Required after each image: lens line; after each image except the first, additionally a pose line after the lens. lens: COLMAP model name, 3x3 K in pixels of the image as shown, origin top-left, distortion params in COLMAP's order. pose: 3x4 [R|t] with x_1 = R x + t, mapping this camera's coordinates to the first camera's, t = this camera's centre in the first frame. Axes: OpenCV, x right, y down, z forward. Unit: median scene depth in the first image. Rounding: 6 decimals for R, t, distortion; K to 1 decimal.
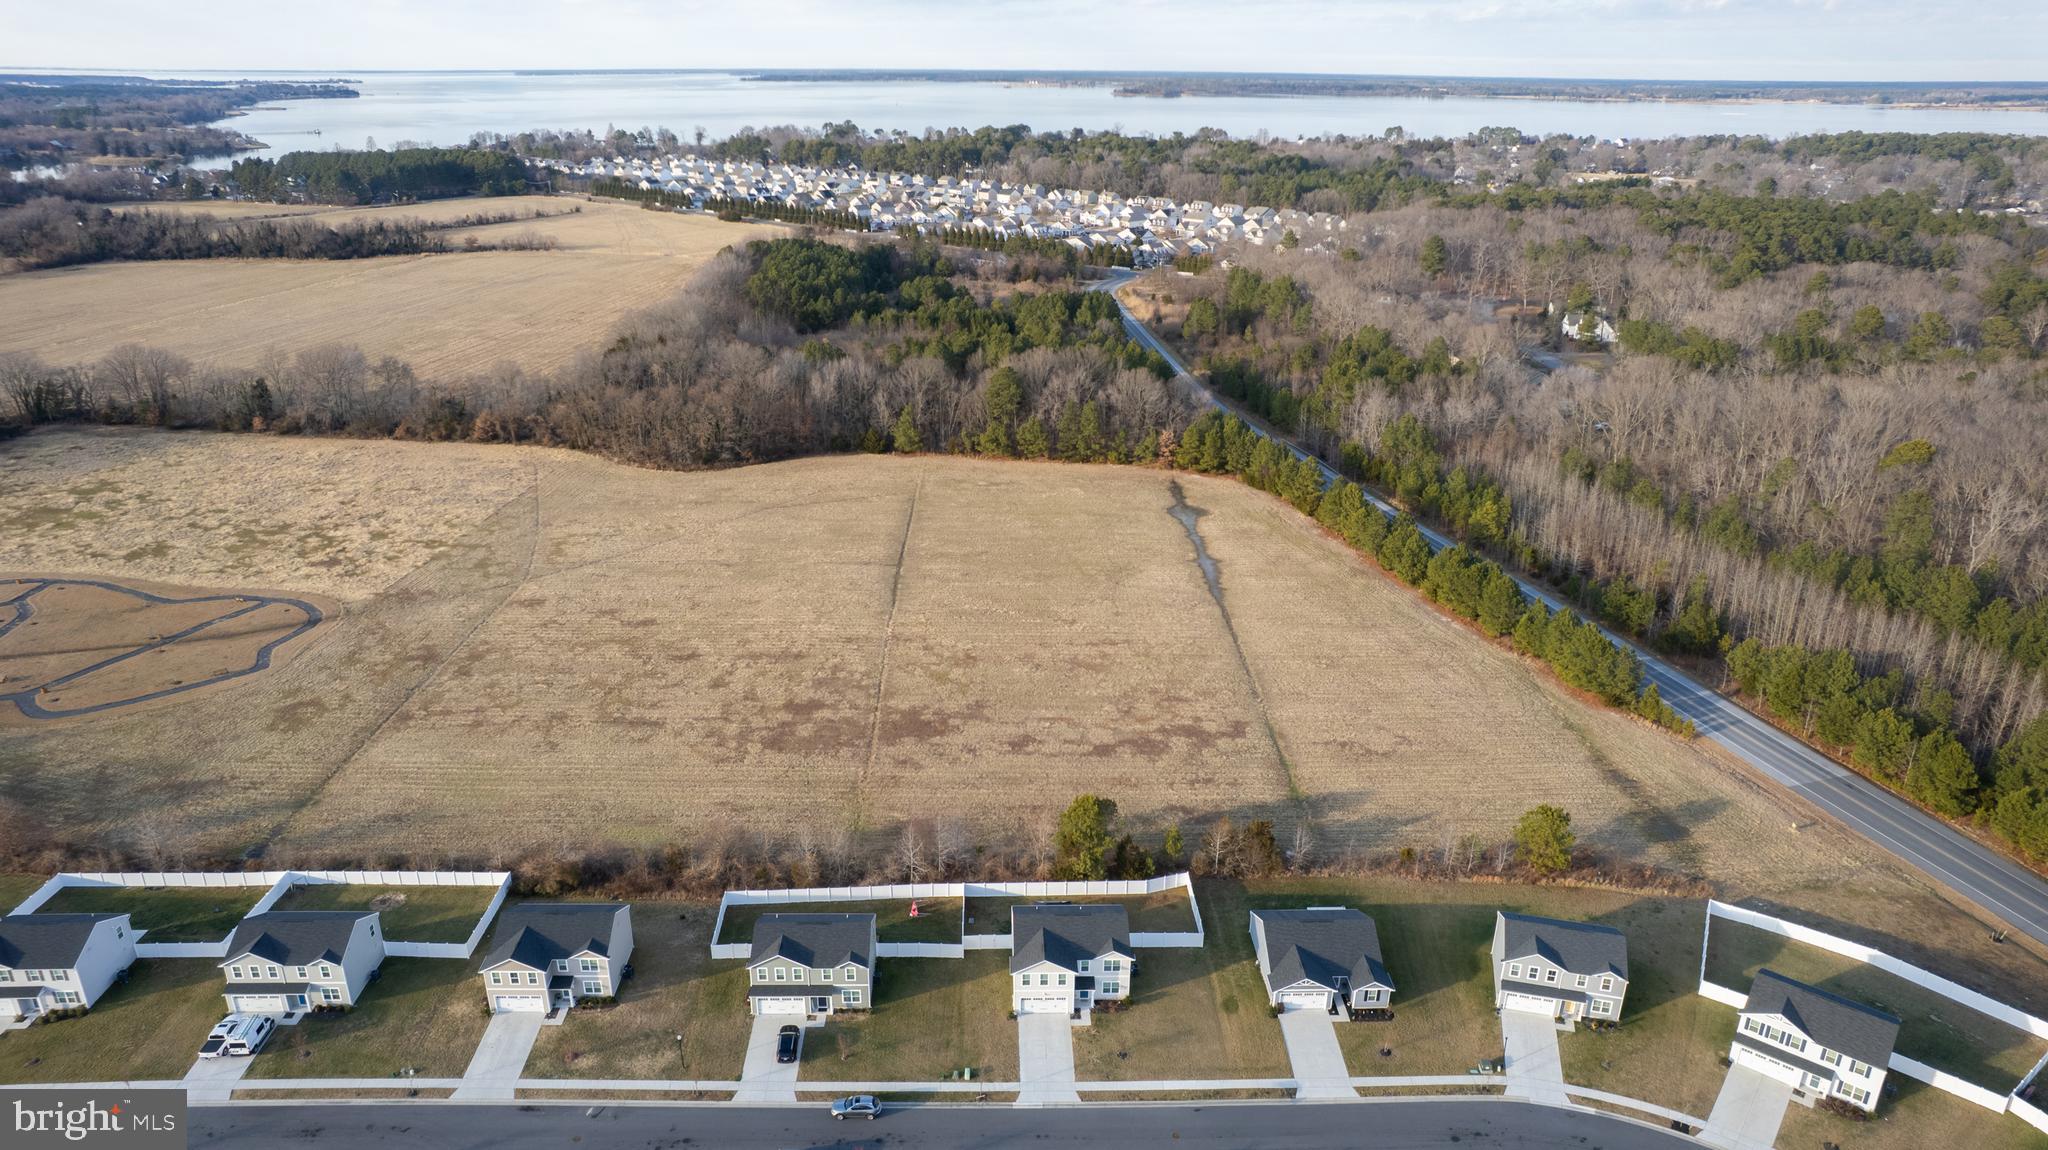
lens RADIAL K [[1341.7, 0, 1030.1], [0, 1341.7, 573.6], [0, 0, 1]] dist [-0.070957, 0.065672]
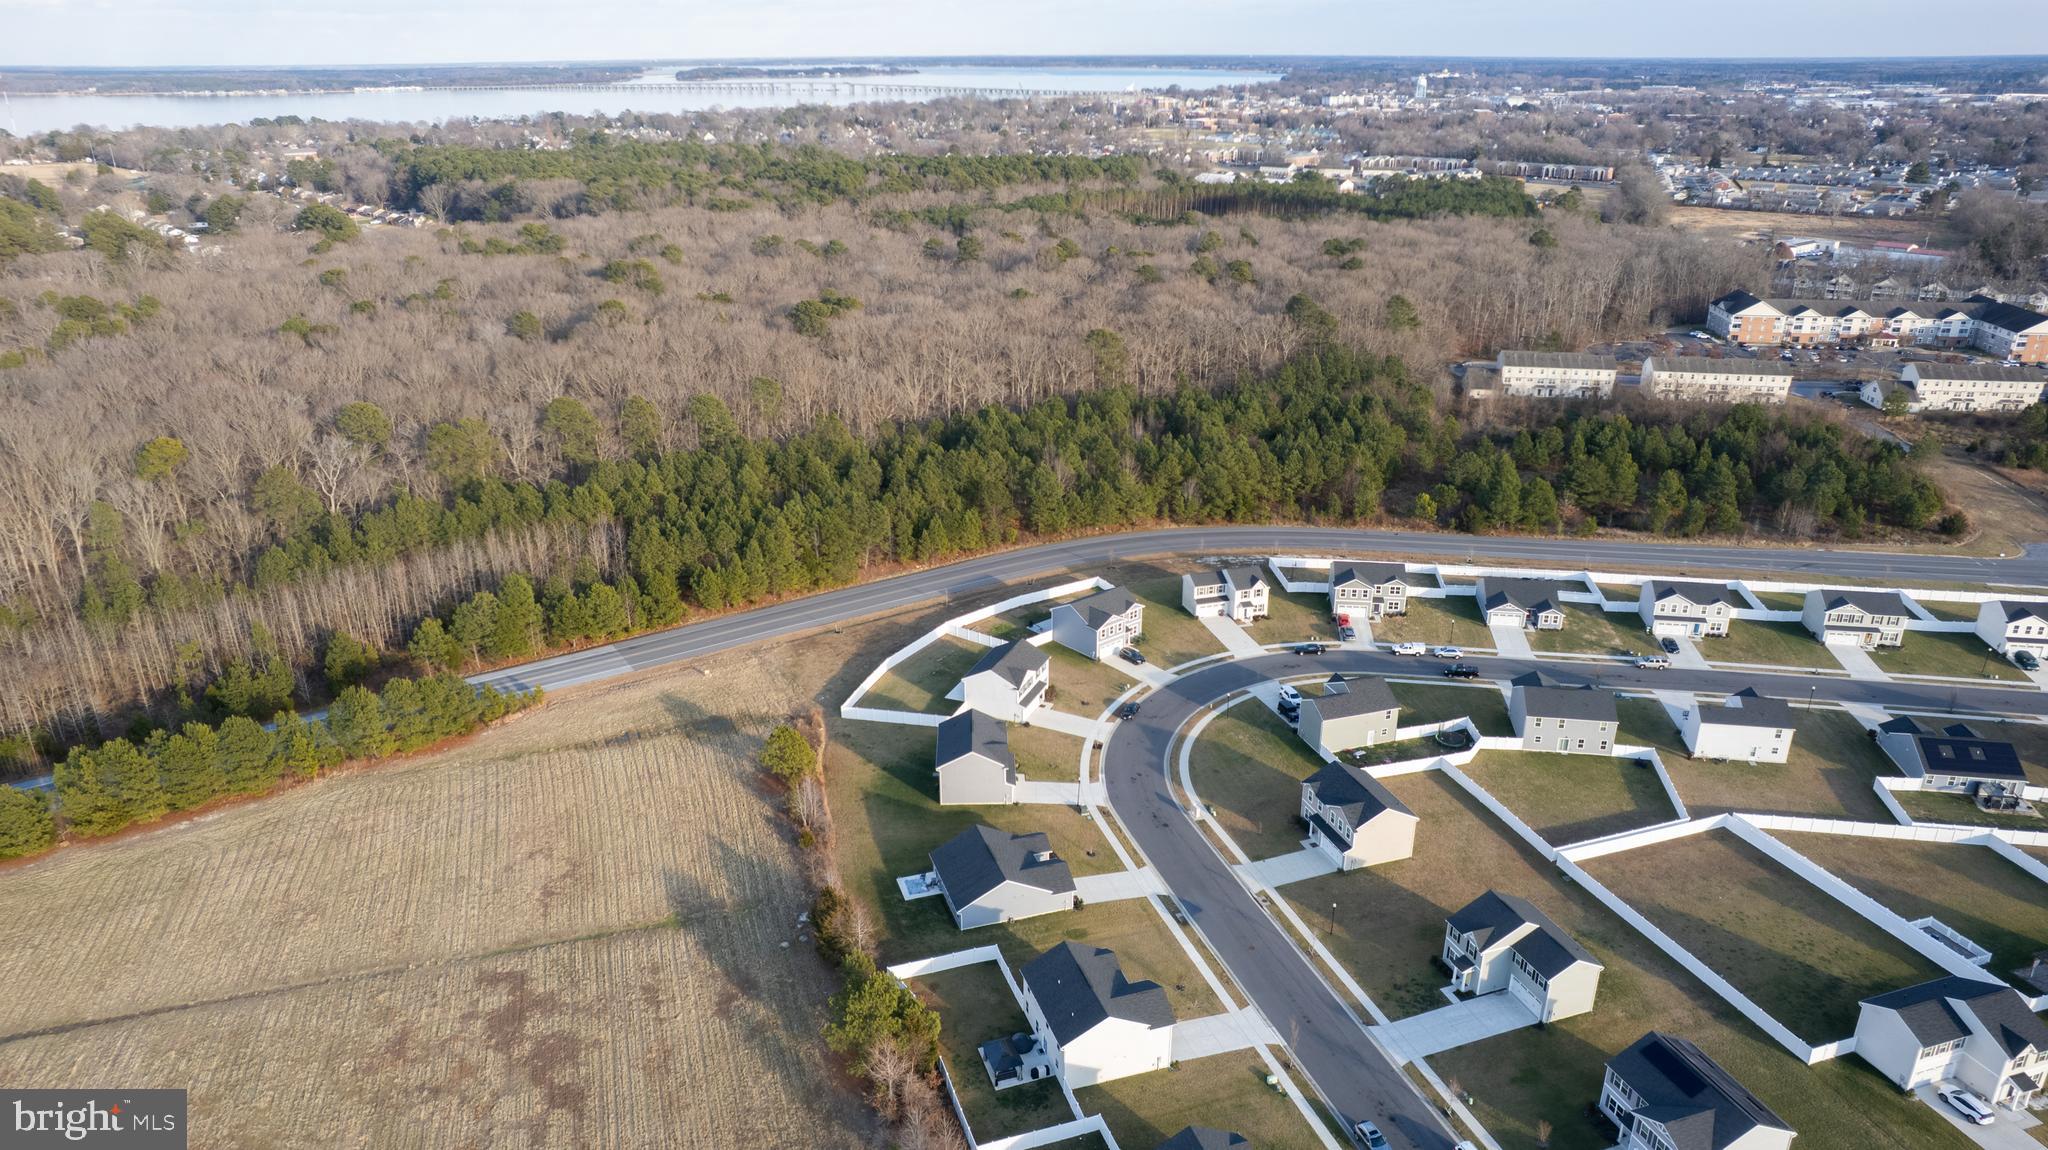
lens RADIAL K [[1341.7, 0, 1030.1], [0, 1341.7, 573.6], [0, 0, 1]] dist [-0.070957, 0.065672]
pose [[-0.285224, -0.363037, 0.887046, -0.594709], [0.352002, 0.821140, 0.449248, -0.351118], [-0.891483, 0.440379, -0.106419, 0.899882]]
